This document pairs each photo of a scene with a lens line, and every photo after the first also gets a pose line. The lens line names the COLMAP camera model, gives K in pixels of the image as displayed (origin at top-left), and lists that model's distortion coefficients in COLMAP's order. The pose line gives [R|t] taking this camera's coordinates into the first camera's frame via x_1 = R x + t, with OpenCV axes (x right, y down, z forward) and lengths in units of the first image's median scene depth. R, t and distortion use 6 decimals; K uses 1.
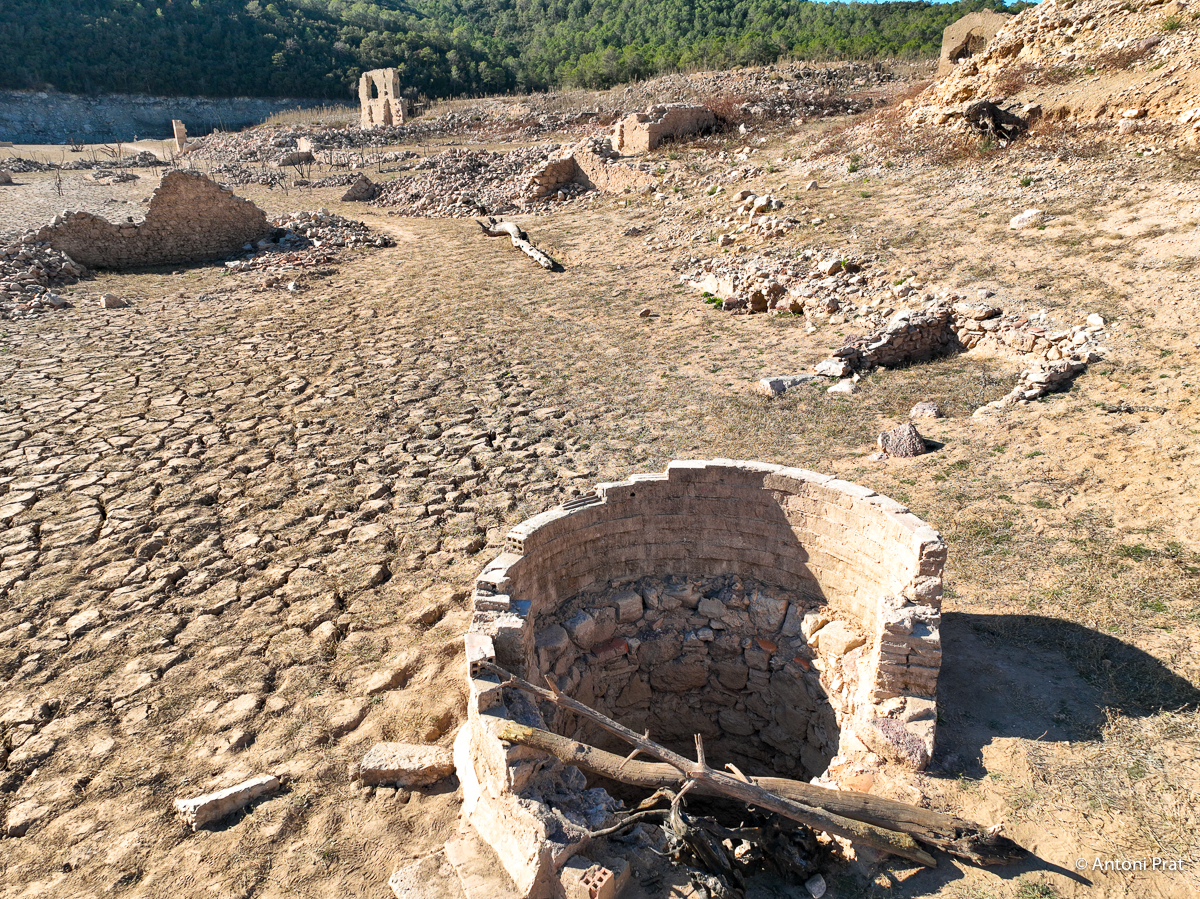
lens RADIAL K [[844.4, 0, 598.0], [0, 844.4, 450.3], [0, 0, 1]] dist [-0.041112, 0.007097]
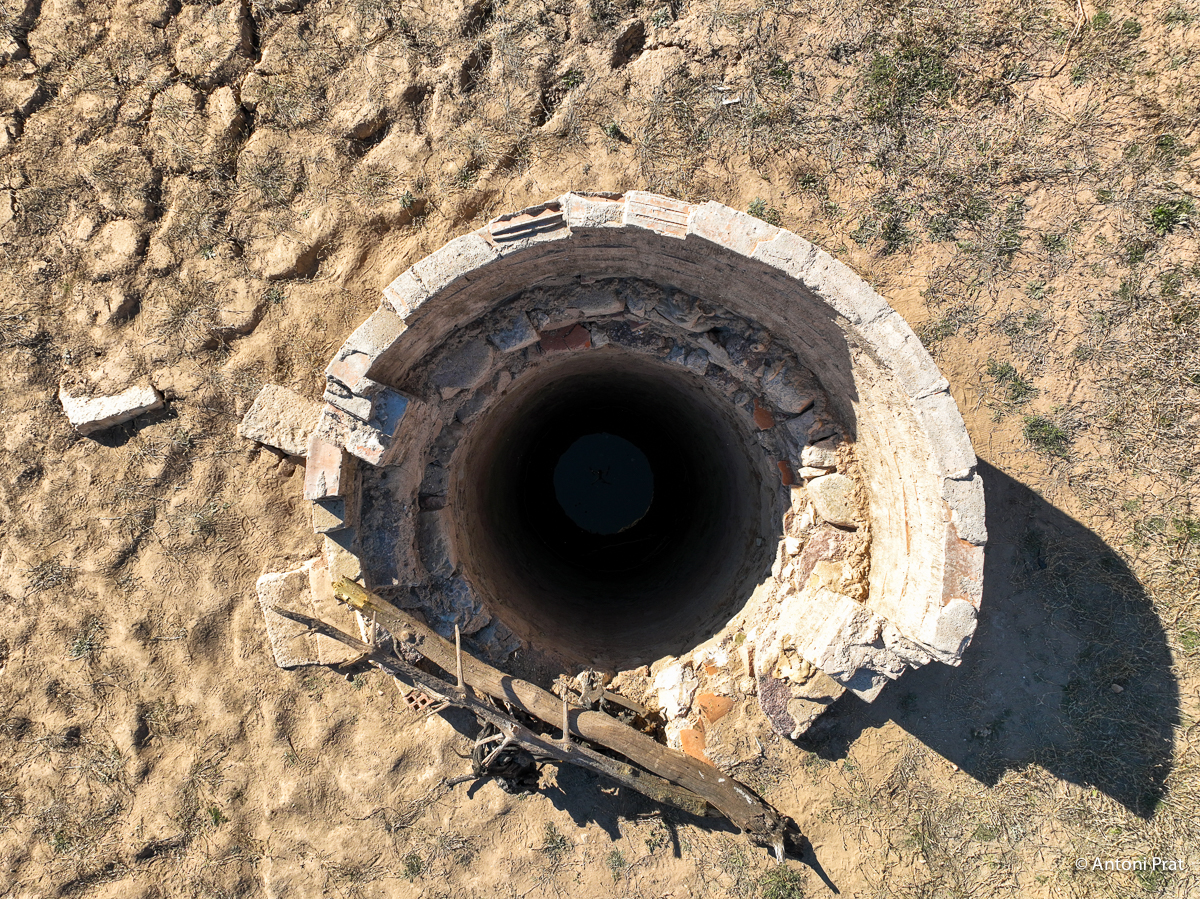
lens RADIAL K [[832.8, 0, 600.0], [0, 832.8, 449.5], [0, 0, 1]] dist [-0.018794, 0.018025]
pose [[0.944177, 0.329412, -0.004219, 0.082933], [-0.115132, 0.341942, 0.932641, -0.442428], [0.308666, -0.880093, 0.360780, 0.706499]]
